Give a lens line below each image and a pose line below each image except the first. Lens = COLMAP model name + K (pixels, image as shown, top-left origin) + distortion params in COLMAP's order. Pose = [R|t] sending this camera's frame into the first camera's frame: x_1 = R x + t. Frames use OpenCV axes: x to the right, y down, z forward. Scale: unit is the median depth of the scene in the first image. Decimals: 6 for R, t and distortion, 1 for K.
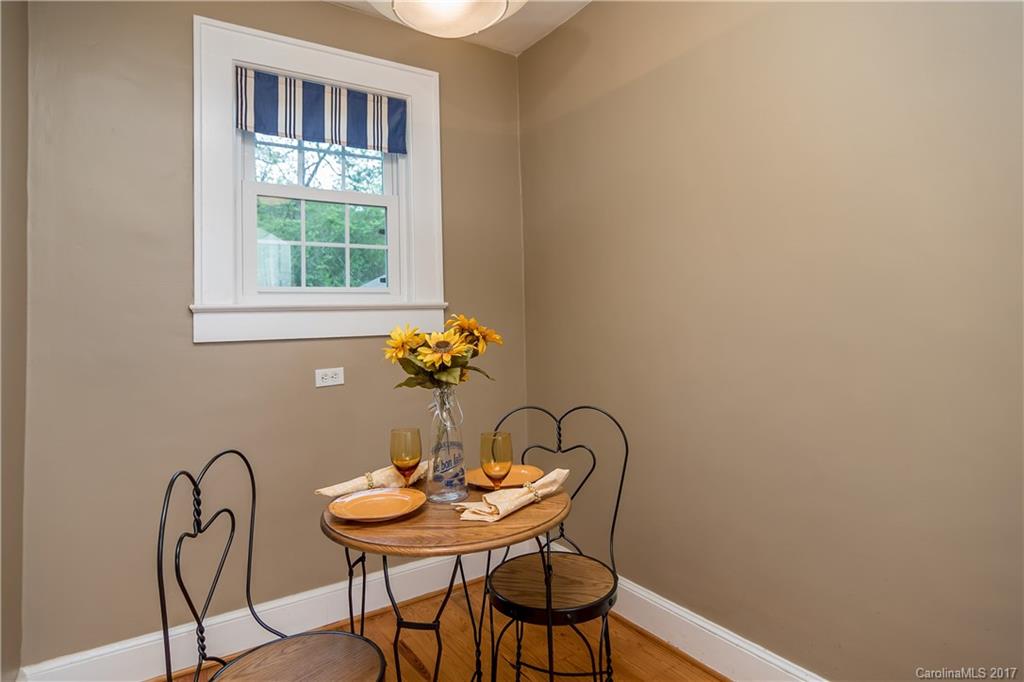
lens RADIAL K [[552.7, 0, 498.2], [0, 552.7, 310.1], [0, 0, 1]] dist [0.000137, 0.000180]
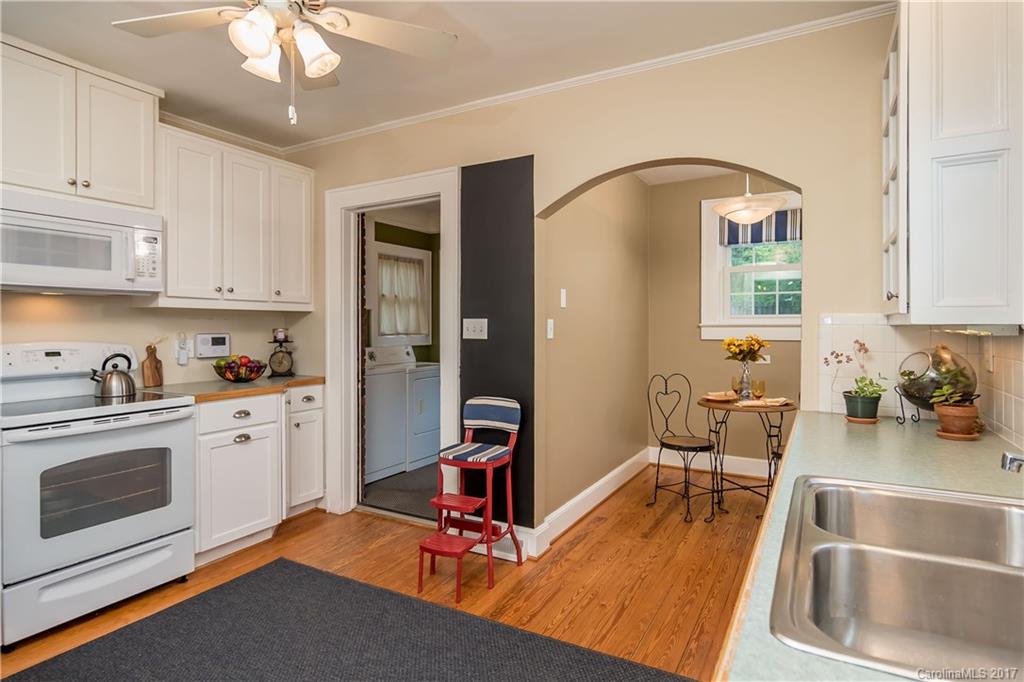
lens RADIAL K [[552.9, 0, 513.9], [0, 552.9, 327.3], [0, 0, 1]] dist [-0.000166, -0.000017]
pose [[0.478858, 0.030182, -0.877373, 1.586472], [0.004234, 0.999318, 0.036687, -0.118235], [0.877882, -0.021282, 0.478404, -1.165092]]
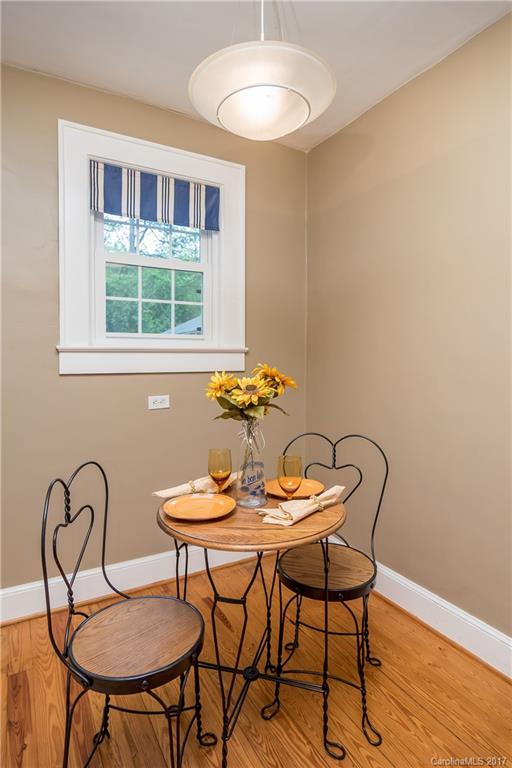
lens RADIAL K [[414.6, 0, 255.4], [0, 414.6, 374.7], [0, 0, 1]] dist [0.000137, 0.000180]
pose [[0.998273, 0.032888, -0.048674, -0.040492], [-0.029418, 0.997088, 0.070359, -0.033002], [0.050846, -0.068806, 0.996333, 0.033704]]
